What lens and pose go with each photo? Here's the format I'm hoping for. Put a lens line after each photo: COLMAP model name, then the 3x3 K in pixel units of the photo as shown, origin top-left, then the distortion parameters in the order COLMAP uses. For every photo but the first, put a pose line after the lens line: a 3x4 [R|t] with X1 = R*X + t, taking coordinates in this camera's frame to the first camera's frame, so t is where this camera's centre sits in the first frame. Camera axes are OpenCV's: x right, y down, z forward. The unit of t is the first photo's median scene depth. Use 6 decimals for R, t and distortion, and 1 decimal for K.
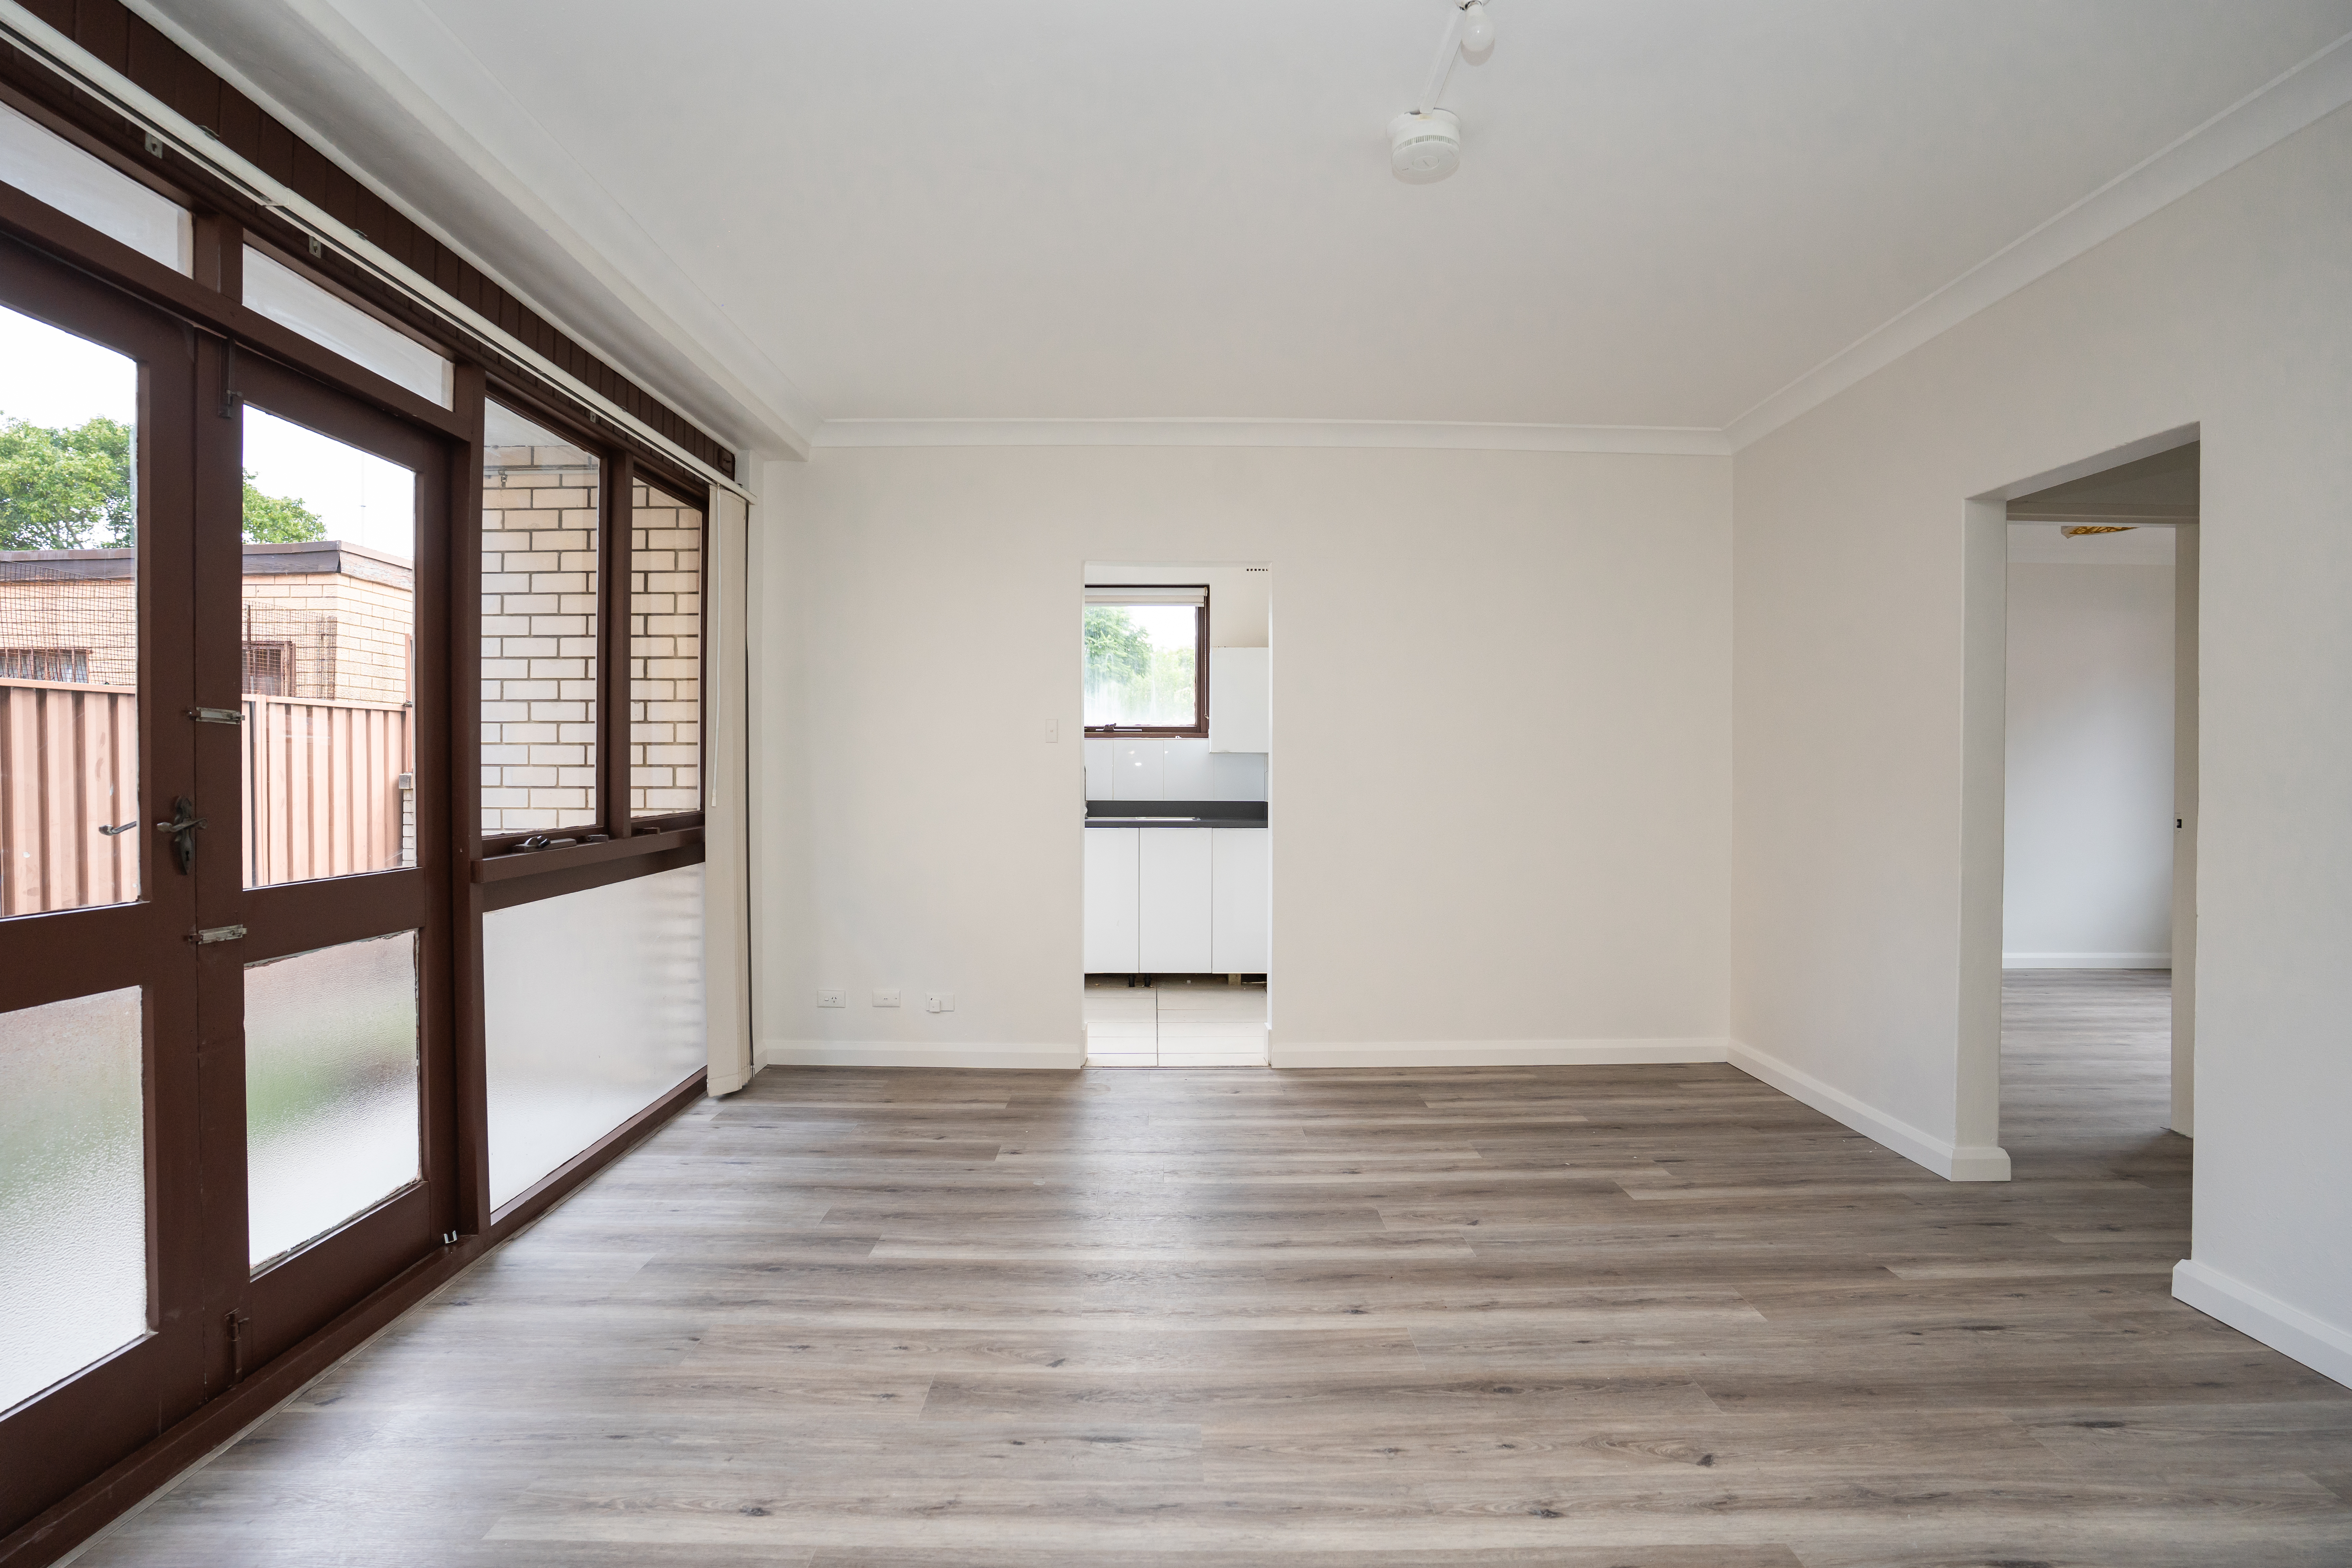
lens RADIAL K [[1162.6, 0, 1158.7], [0, 1162.6, 782.0], [0, 0, 1]] dist [-0.076742, 0.040168]
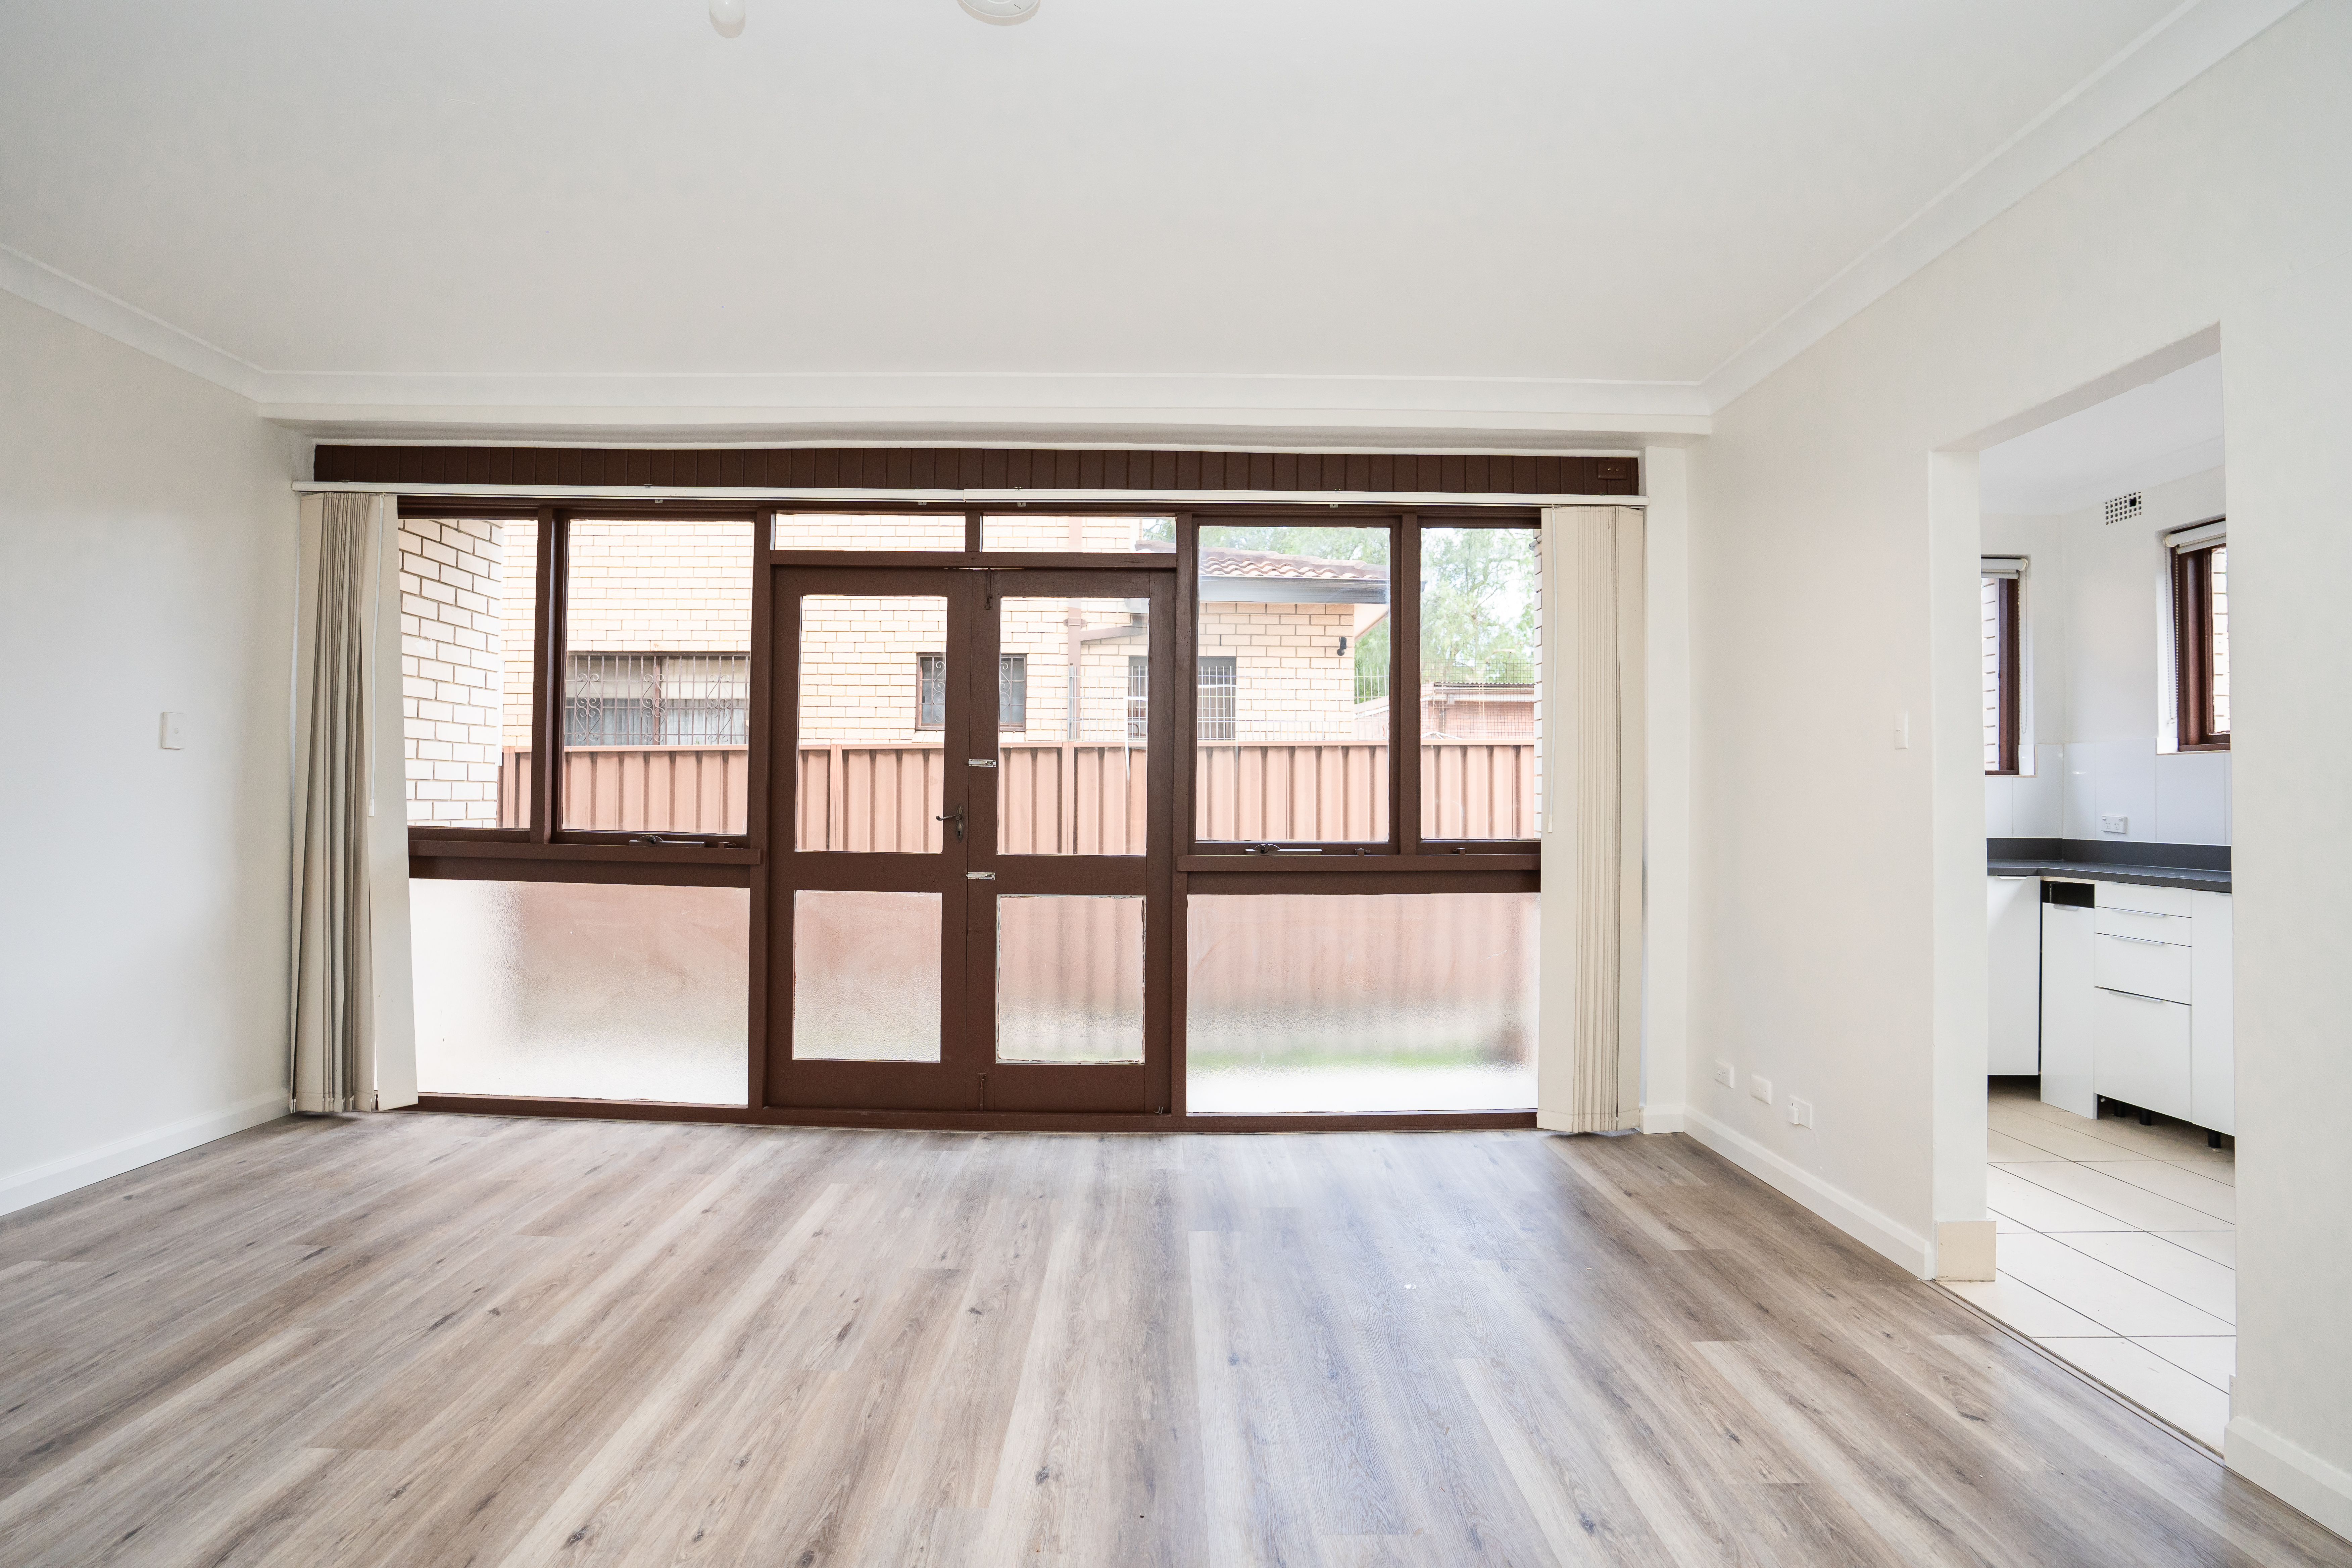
lens RADIAL K [[1162.6, 0, 1158.7], [0, 1162.6, 782.0], [0, 0, 1]] dist [-0.076742, 0.040168]
pose [[-0.013914, -0.029756, -0.999460, 0.941343], [-0.016615, 0.999426, -0.029524, 0.022404], [0.999765, 0.016196, -0.014401, 1.079285]]
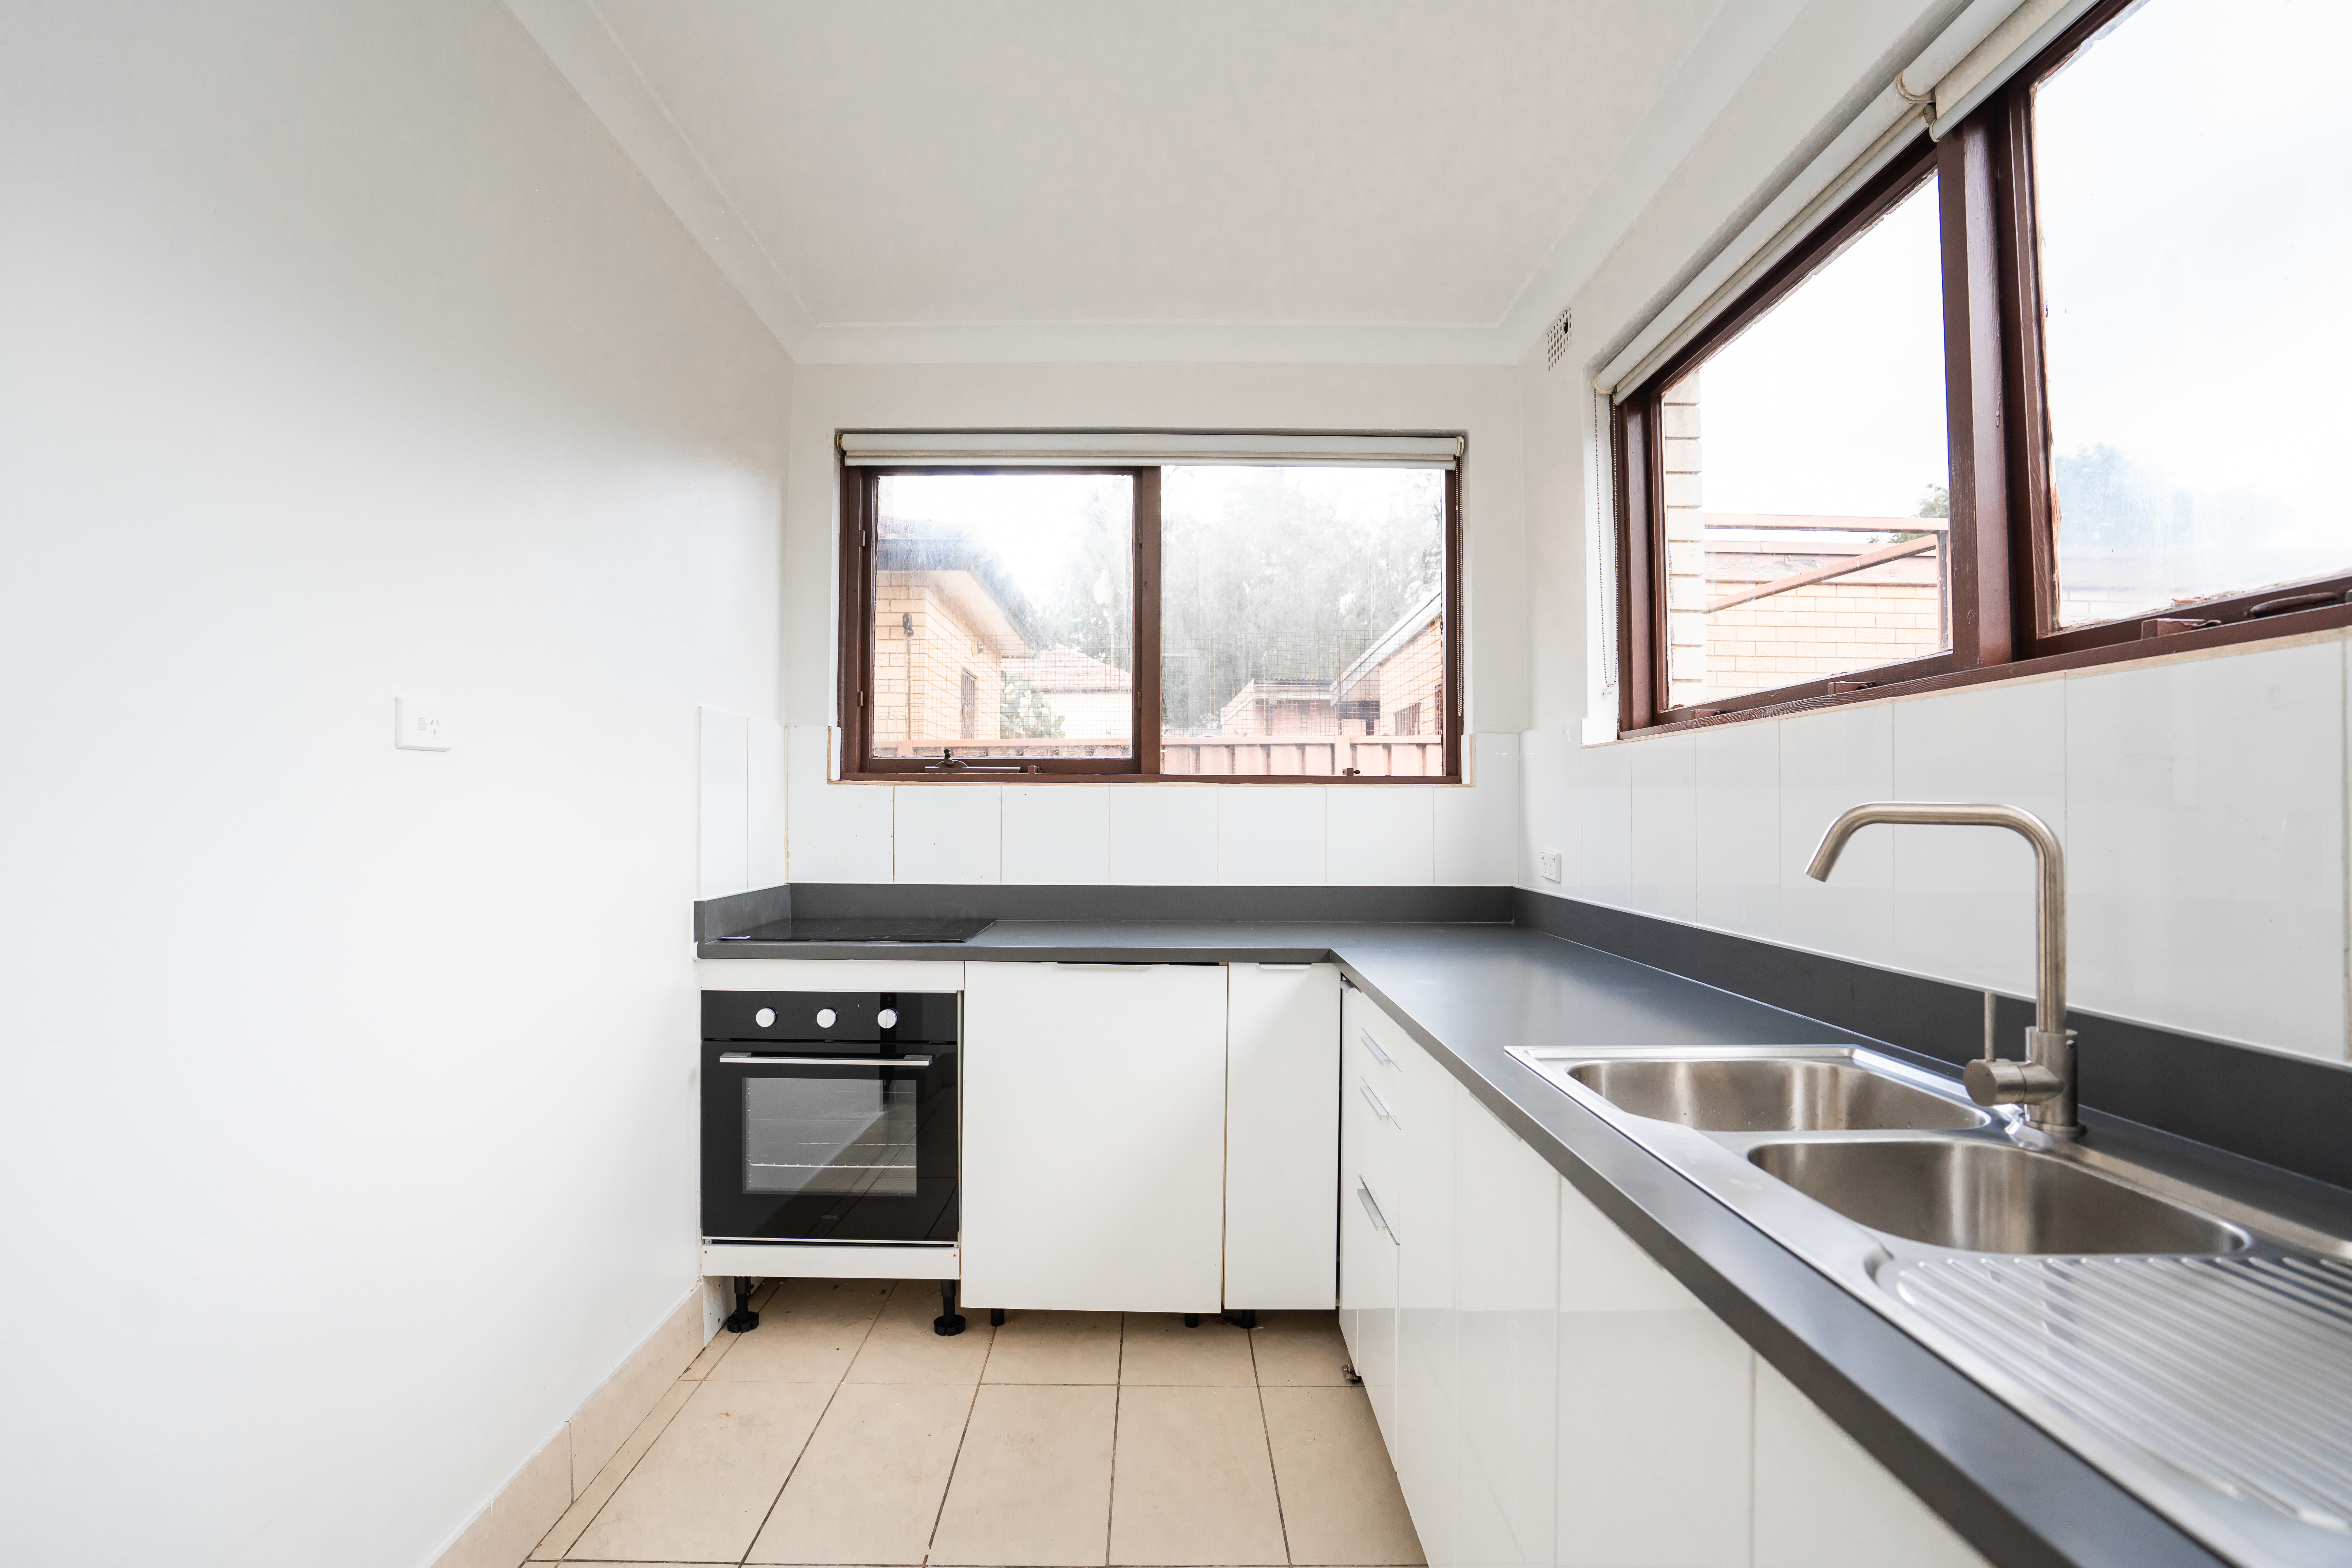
lens RADIAL K [[1162.6, 0, 1158.7], [0, 1162.6, 782.0], [0, 0, 1]] dist [-0.076742, 0.040168]
pose [[-0.025126, -0.036307, -0.999025, 0.237516], [-0.015150, 0.999239, -0.035933, -0.022686], [0.999569, 0.014232, -0.025657, 2.226133]]
